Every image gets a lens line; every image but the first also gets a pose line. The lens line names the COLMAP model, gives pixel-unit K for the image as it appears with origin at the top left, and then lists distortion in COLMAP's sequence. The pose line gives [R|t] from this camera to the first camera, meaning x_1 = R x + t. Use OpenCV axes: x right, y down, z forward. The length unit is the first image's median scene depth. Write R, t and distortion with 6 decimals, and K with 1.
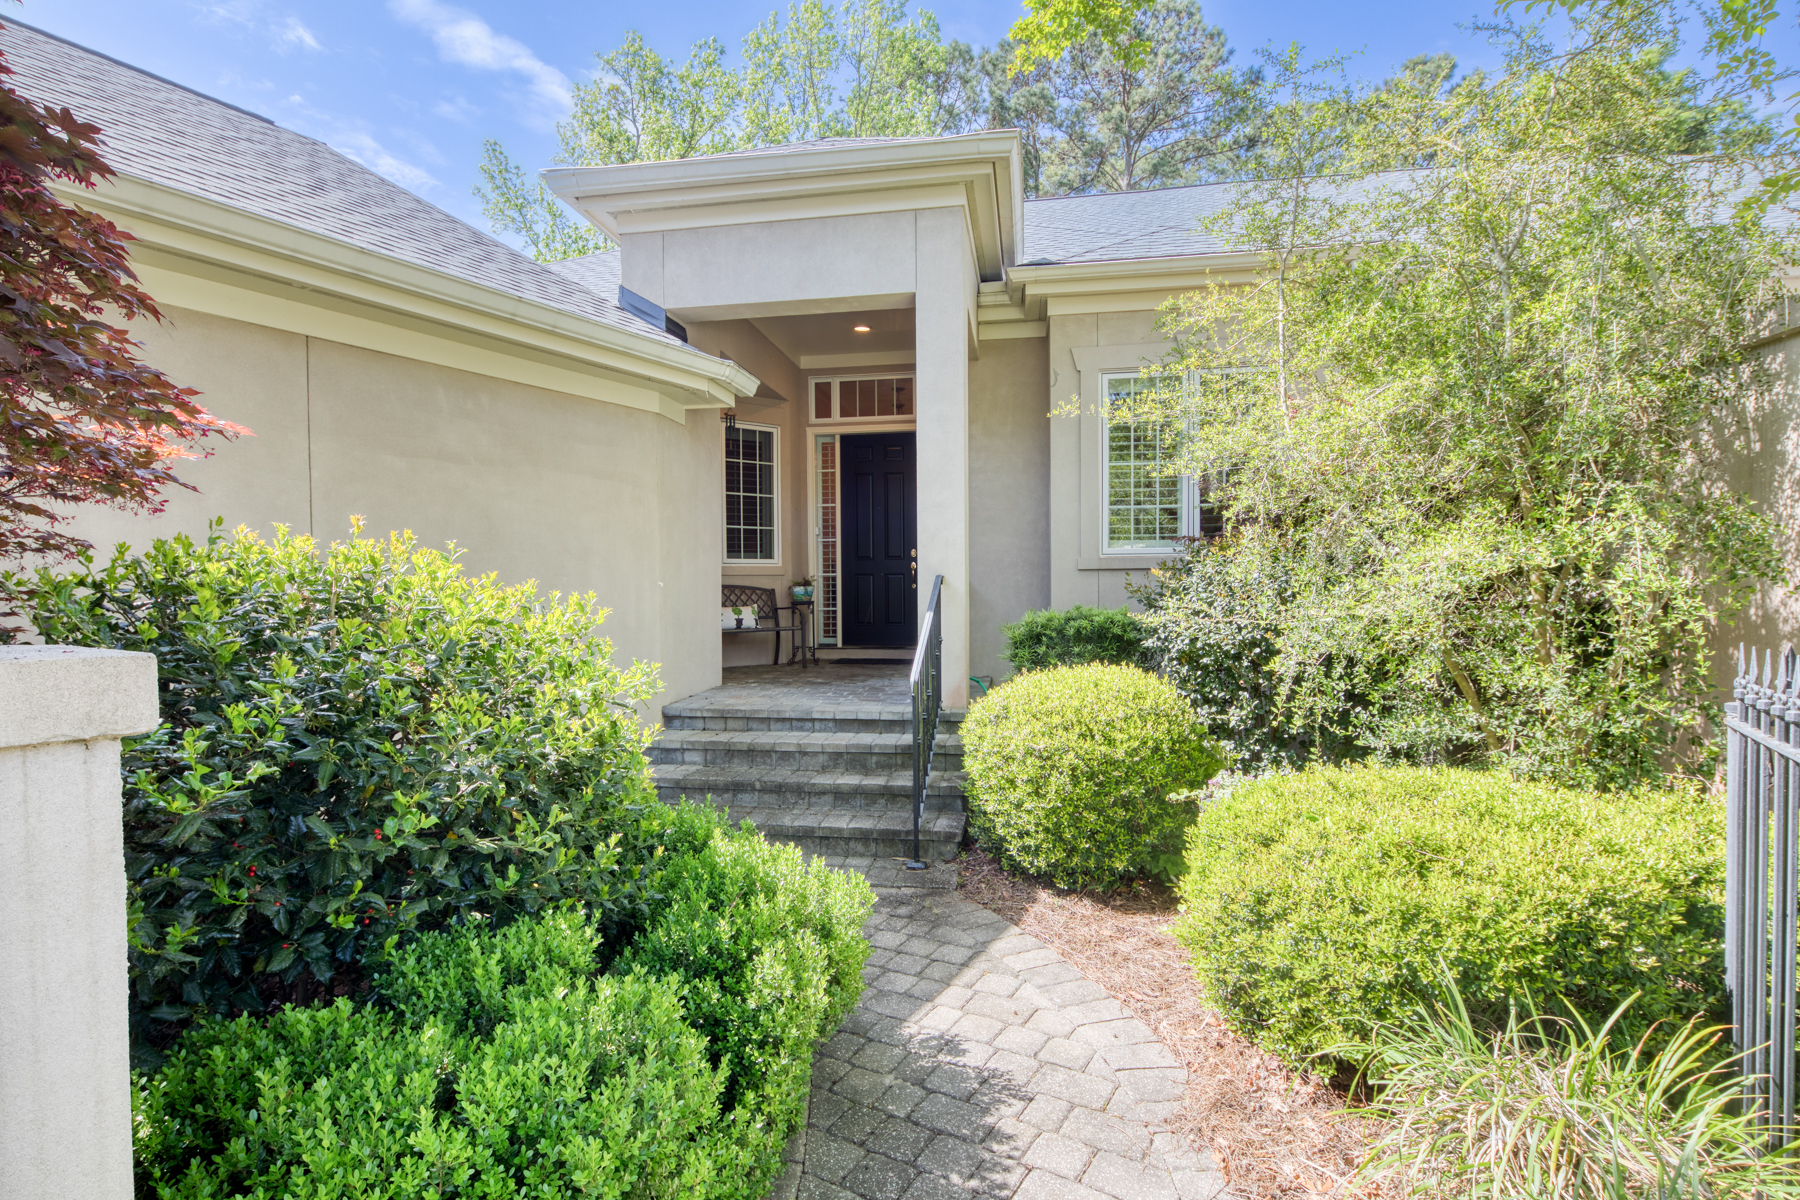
lens RADIAL K [[876.2, 0, 900.0], [0, 876.2, 600.0], [0, 0, 1]] dist [-0.000071, -0.000014]
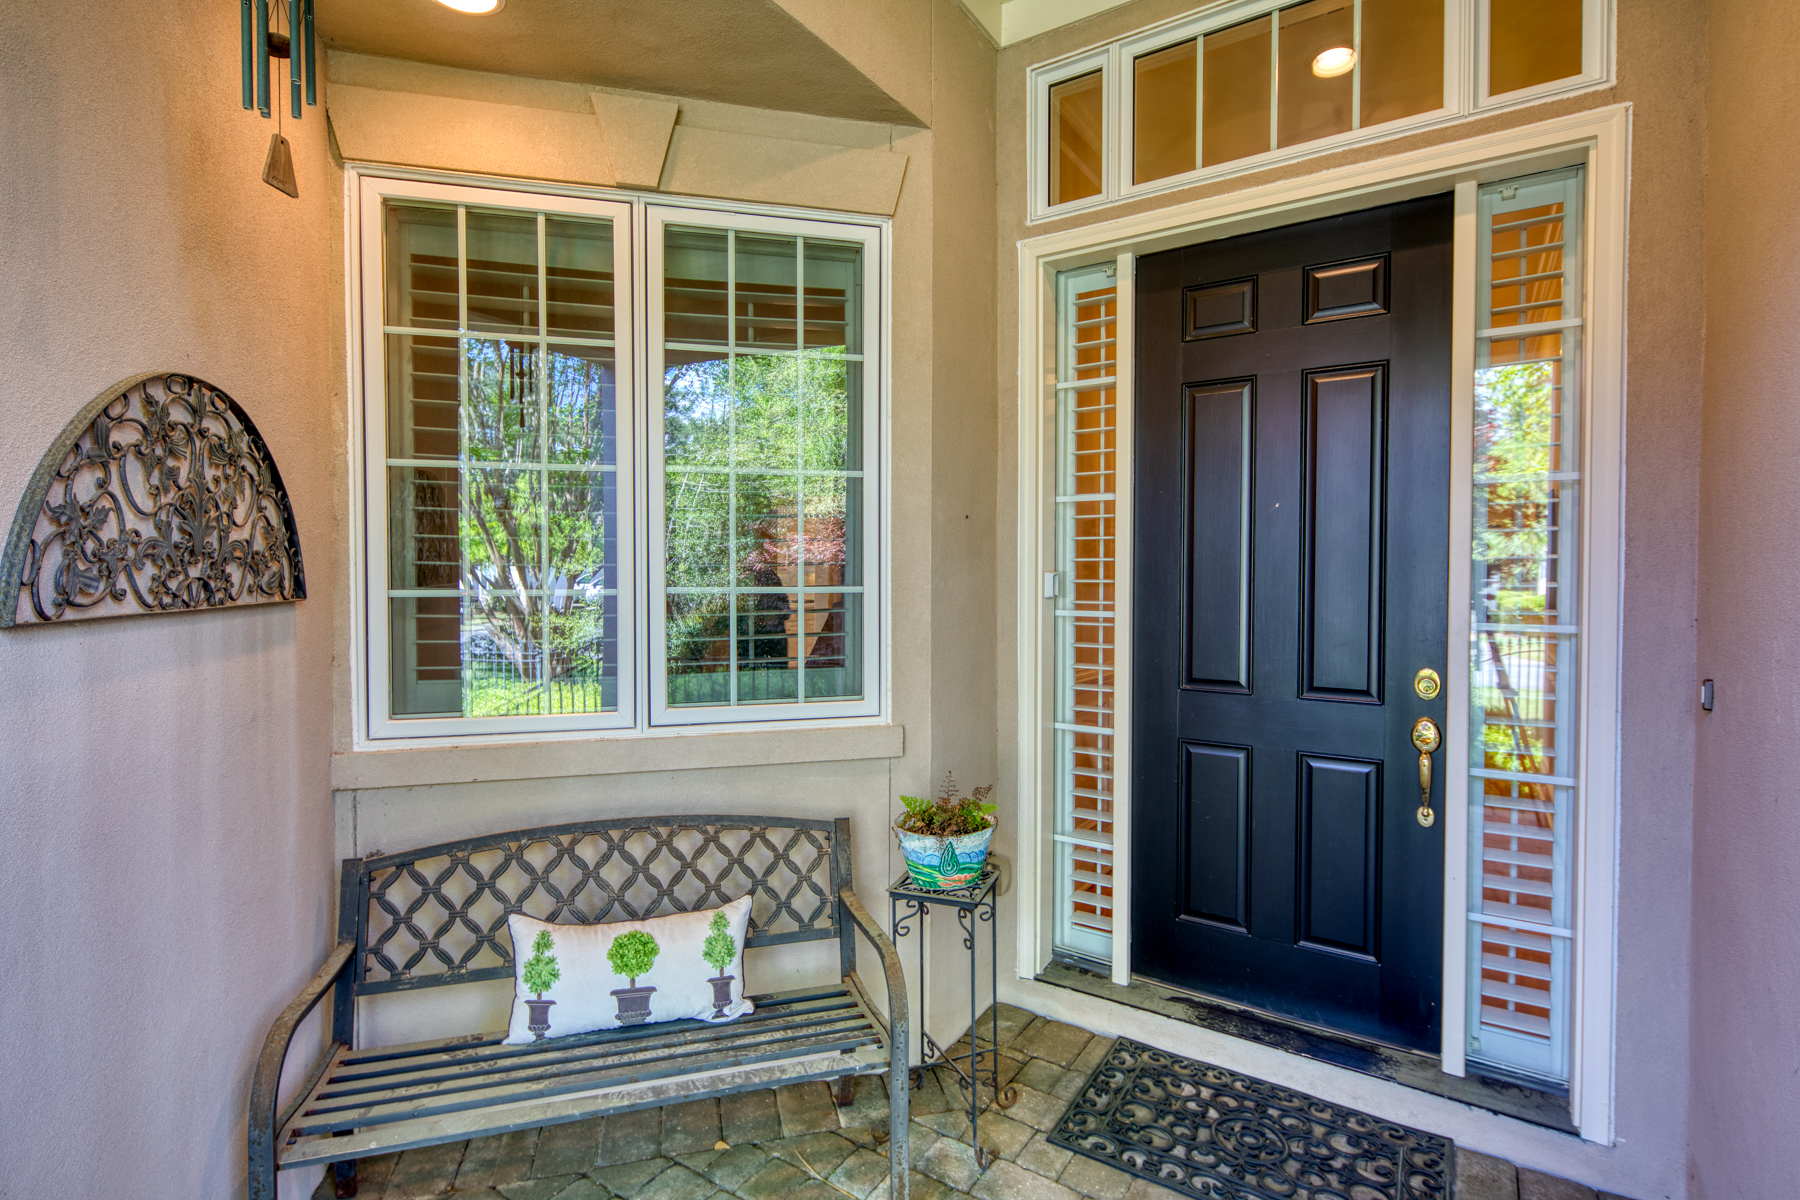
lens RADIAL K [[855.9, 0, 900.0], [0, 855.9, 600.0], [0, 0, 1]] dist [0.000579, 0.000014]
pose [[0.906222, 0.018532, -0.422395, -0.017074], [-0.010080, 0.999702, 0.022236, -0.079646], [0.422681, -0.015893, 0.906139, 0.715330]]
